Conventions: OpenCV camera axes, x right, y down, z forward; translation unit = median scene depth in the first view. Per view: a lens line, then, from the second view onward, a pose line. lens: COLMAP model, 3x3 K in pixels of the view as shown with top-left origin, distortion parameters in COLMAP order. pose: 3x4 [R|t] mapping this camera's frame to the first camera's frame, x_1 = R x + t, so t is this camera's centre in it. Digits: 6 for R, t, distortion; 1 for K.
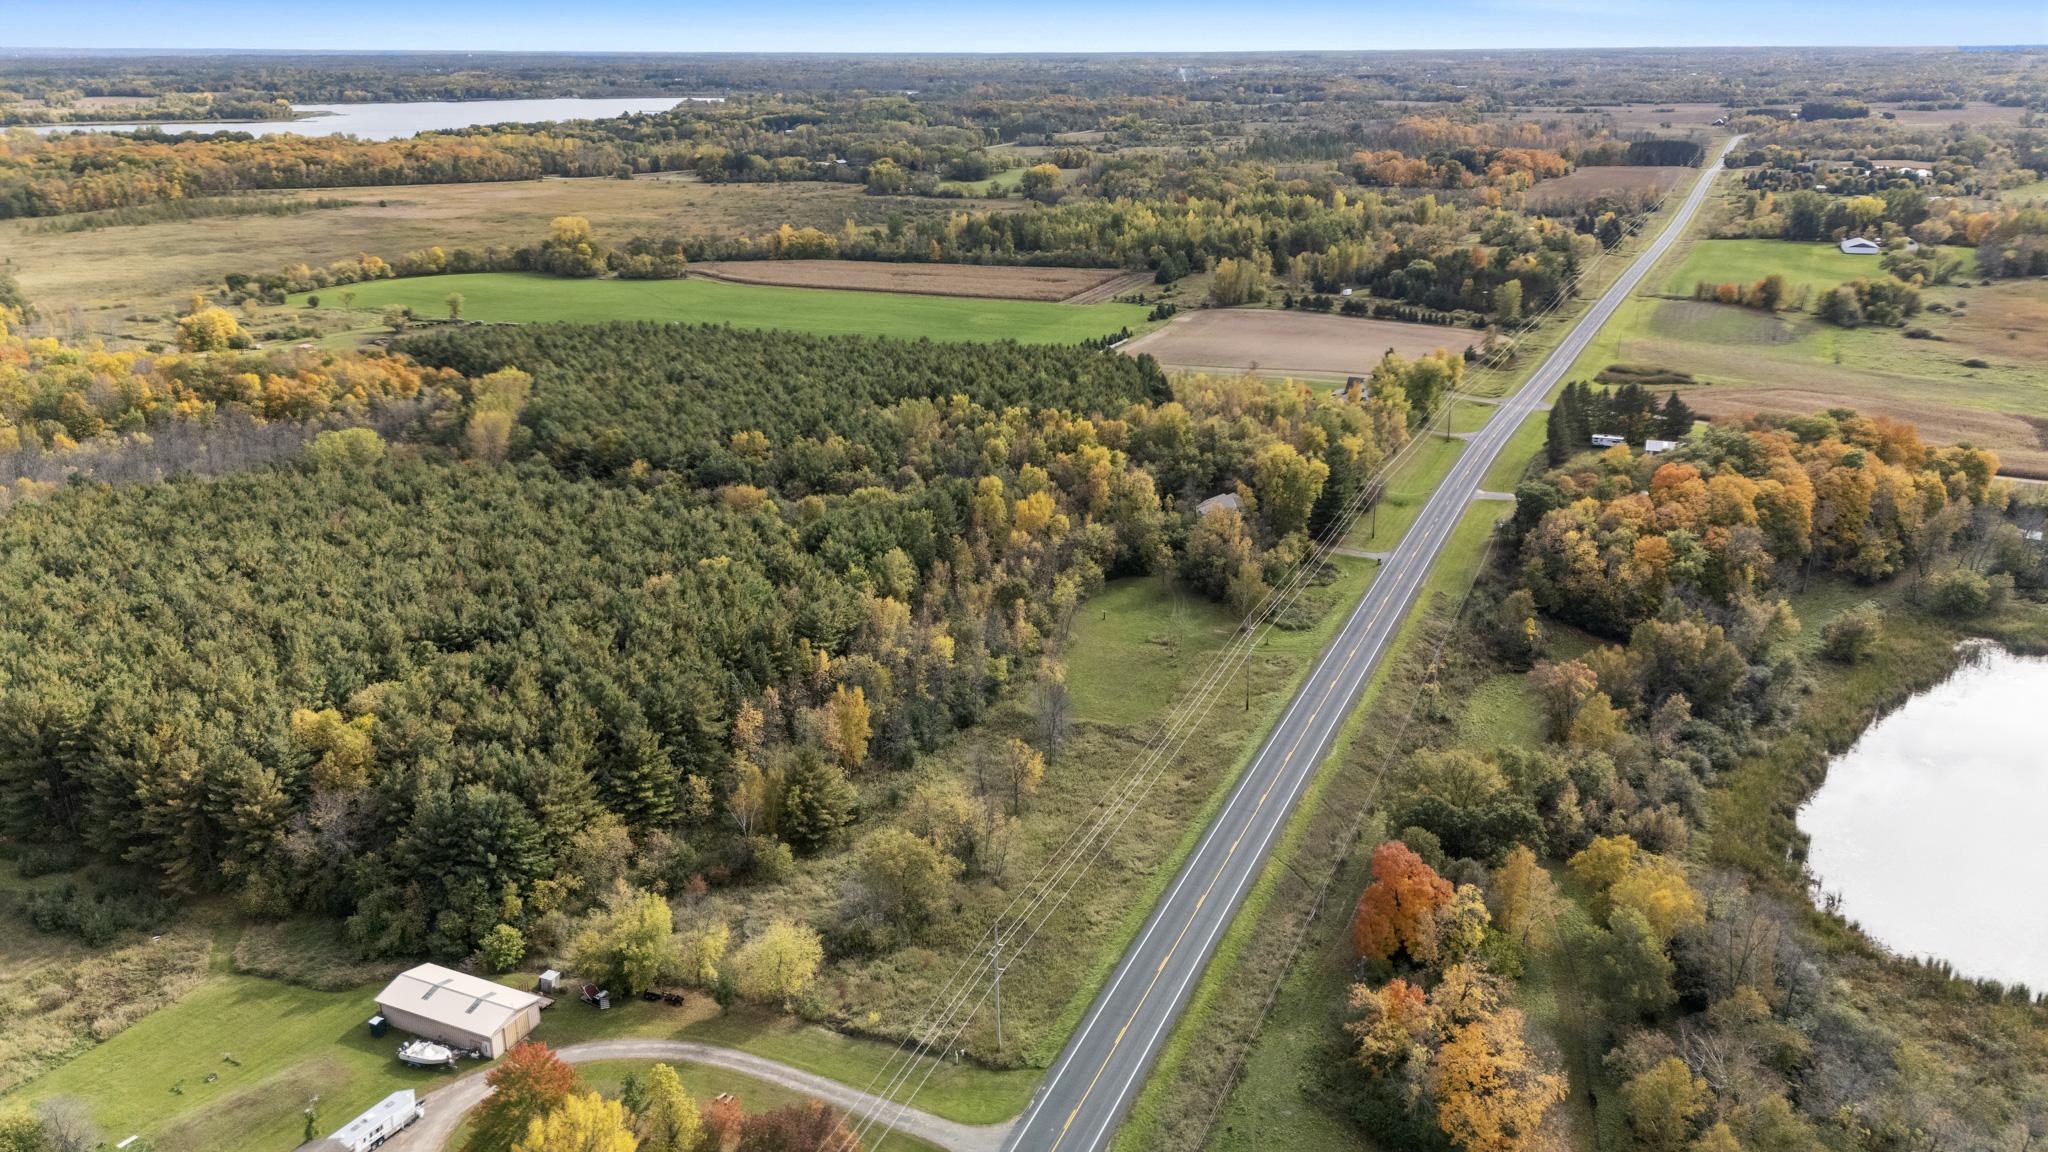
lens RADIAL K [[1538.4, 0, 1020.5], [0, 1538.4, 579.2], [0, 0, 1]] dist [0.105244, -0.114530]
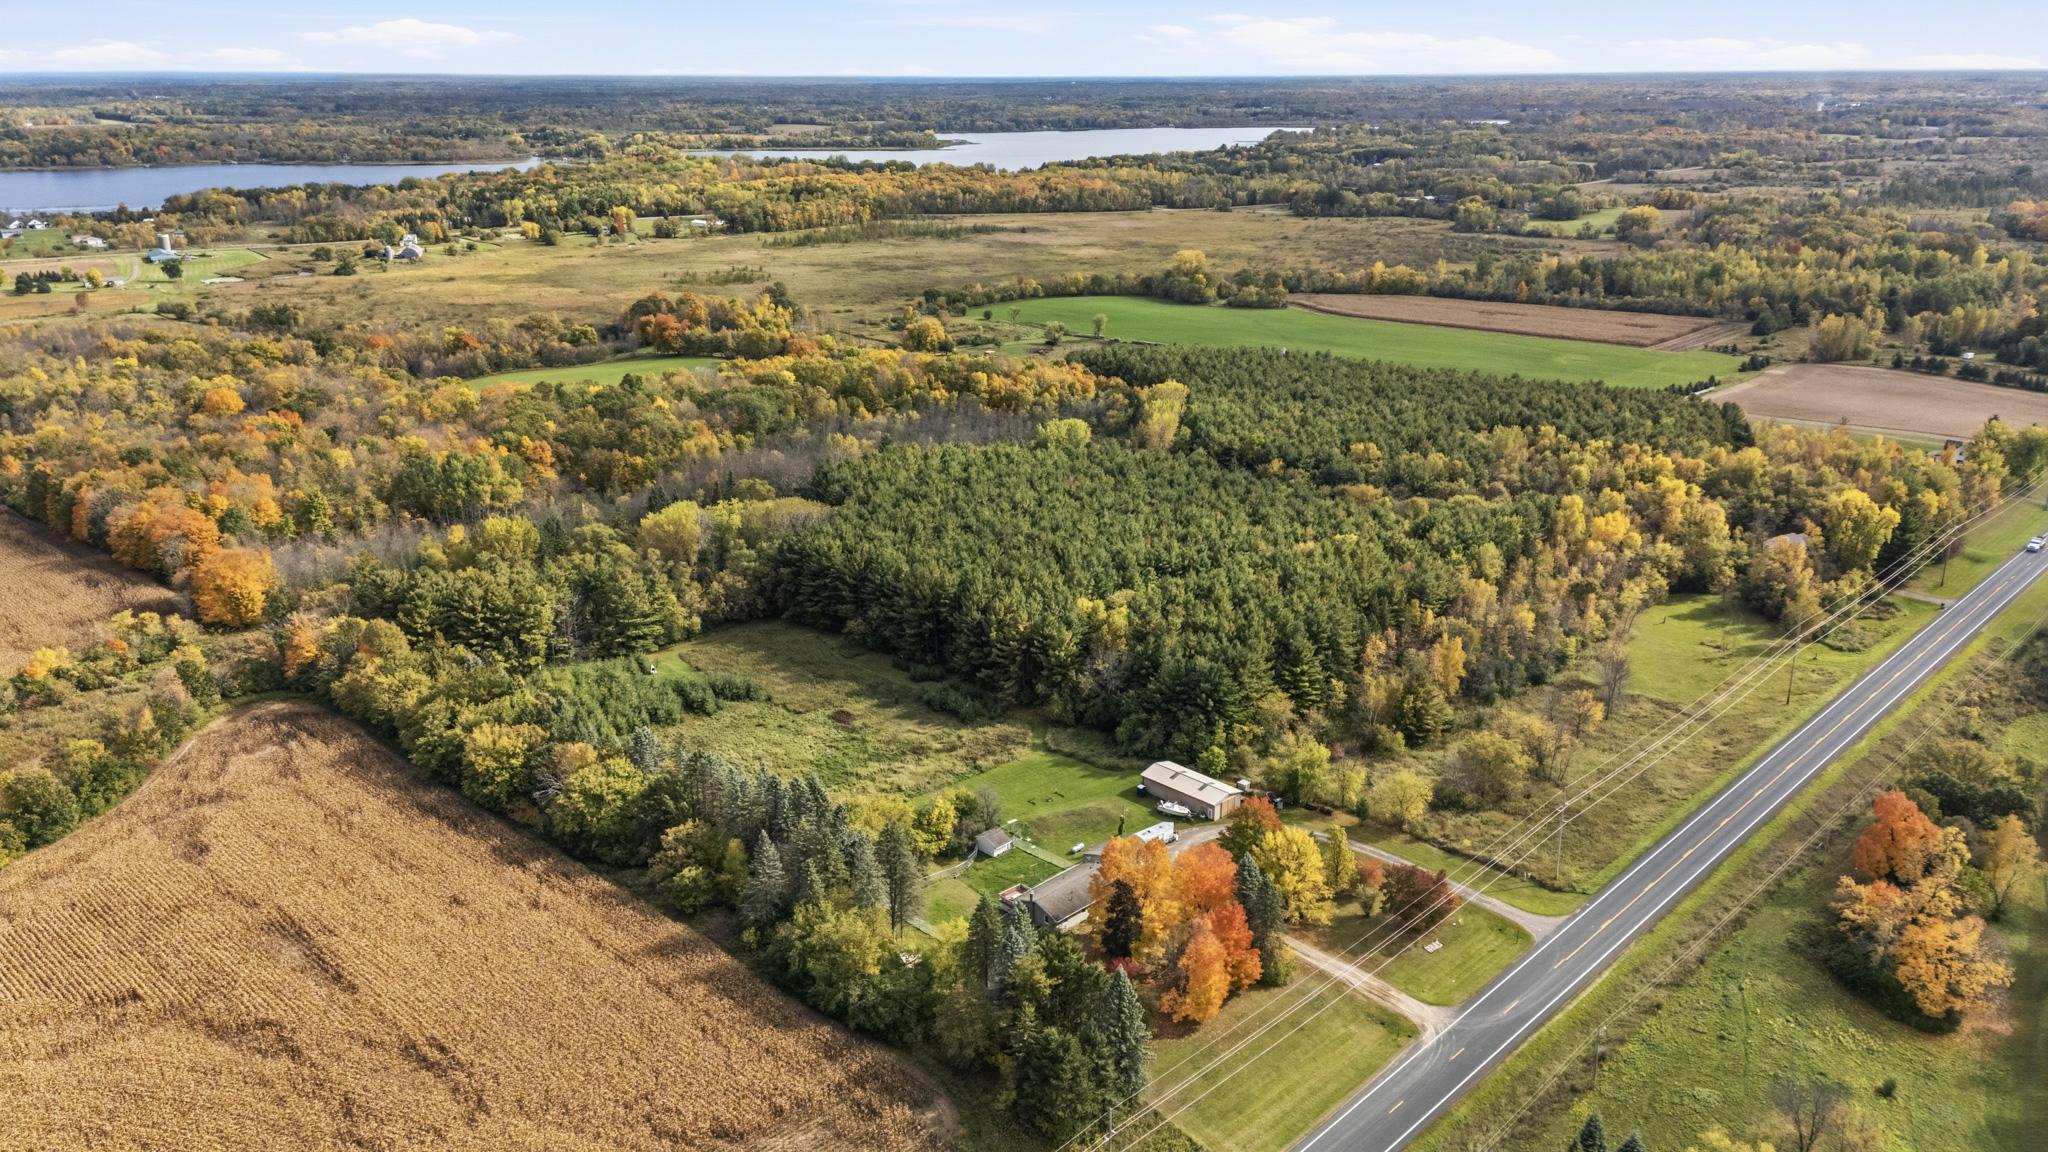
lens RADIAL K [[1538.4, 0, 1020.5], [0, 1538.4, 579.2], [0, 0, 1]] dist [0.105244, -0.114530]
pose [[0.938465, 0.111967, -0.326721, -0.017760], [-0.116606, 0.993163, 0.005420, 0.035944], [0.325095, 0.033012, 0.945105, -0.241753]]
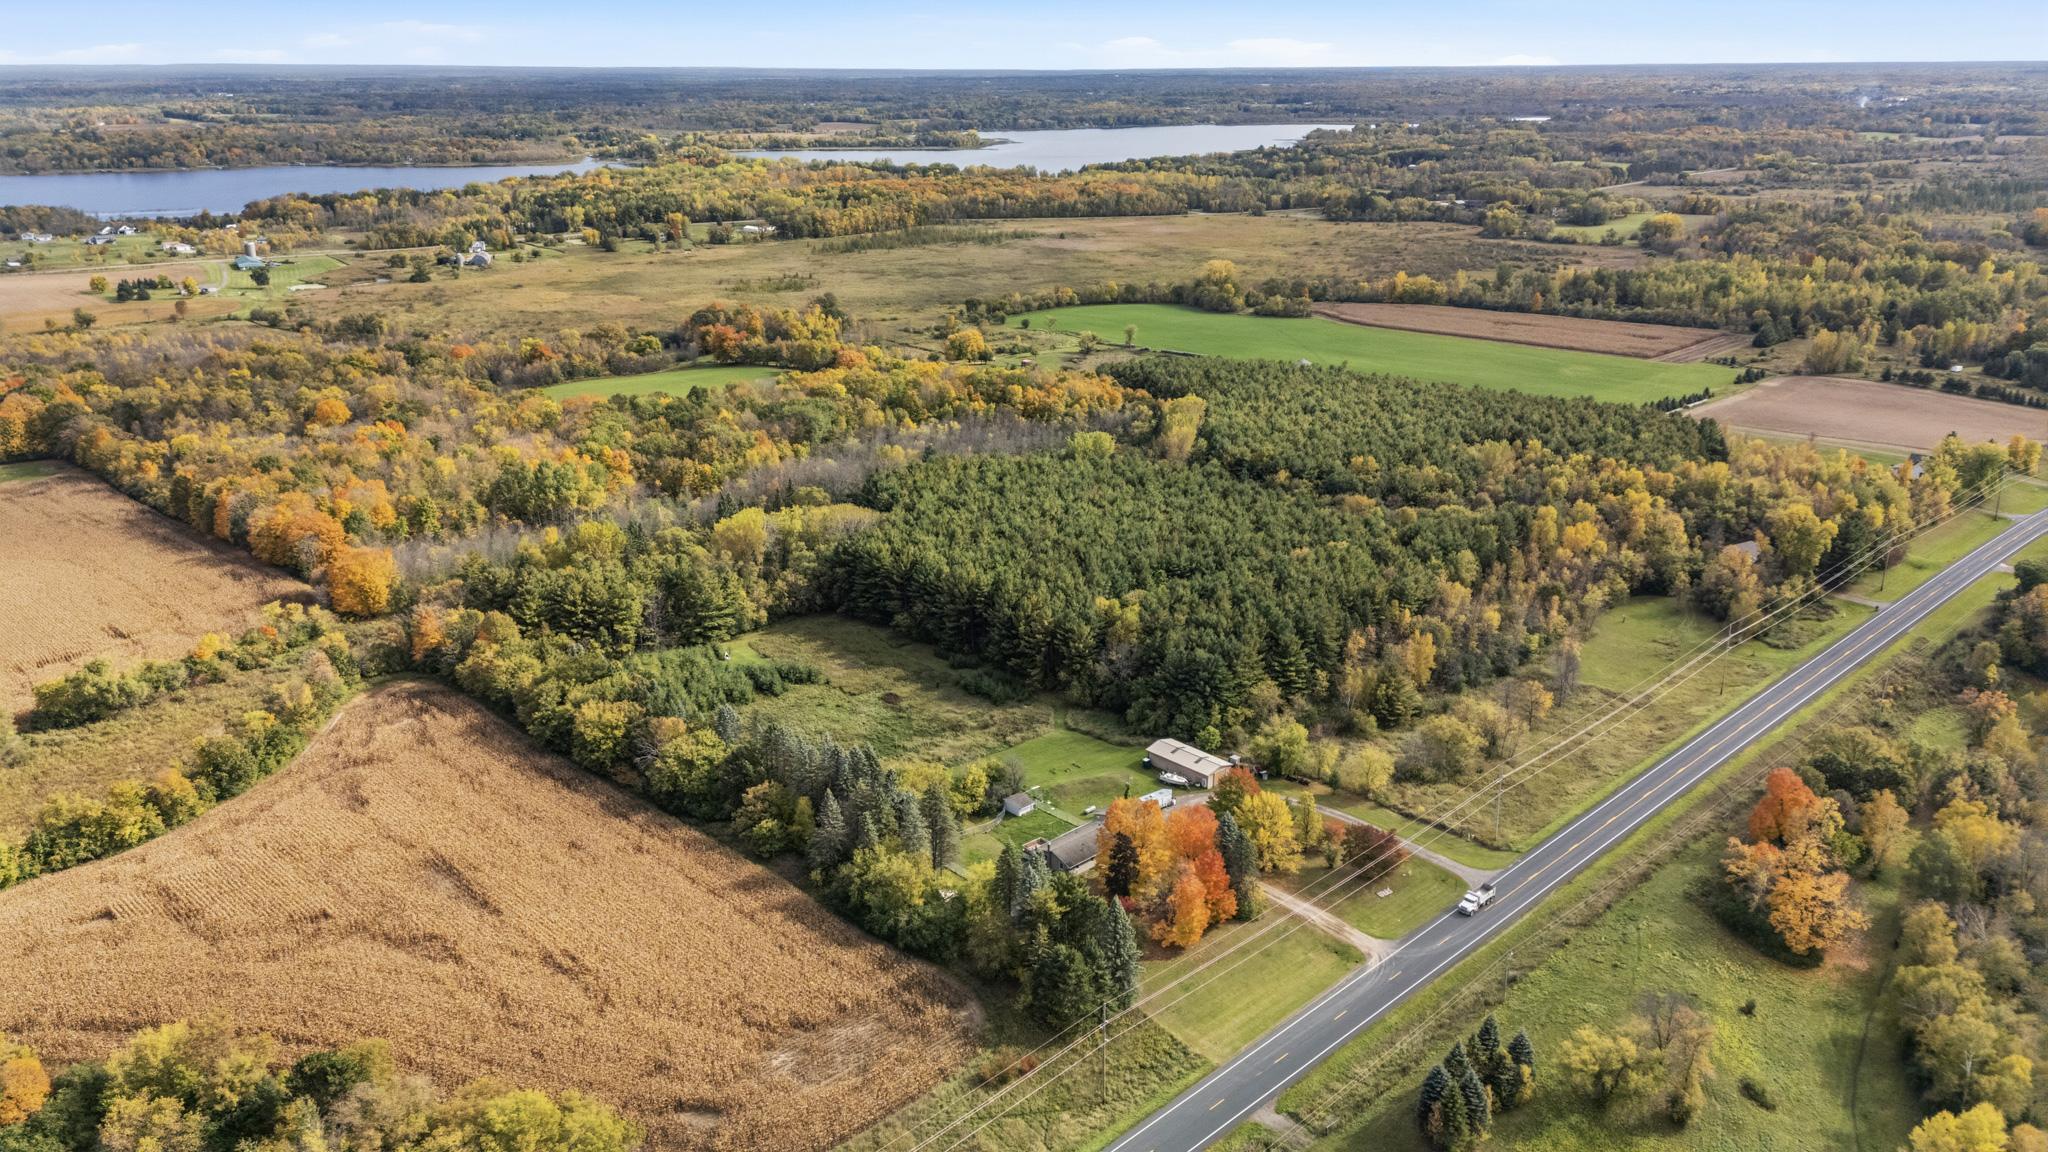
lens RADIAL K [[1533.8, 0, 1025.0], [0, 1533.8, 576.0], [0, 0, 1]] dist [0.102677, -0.119975]
pose [[0.929904, 0.119731, -0.347768, 0.028889], [-0.123274, 0.992300, 0.012008, 0.027961], [0.346528, 0.031704, 0.937504, -0.352240]]
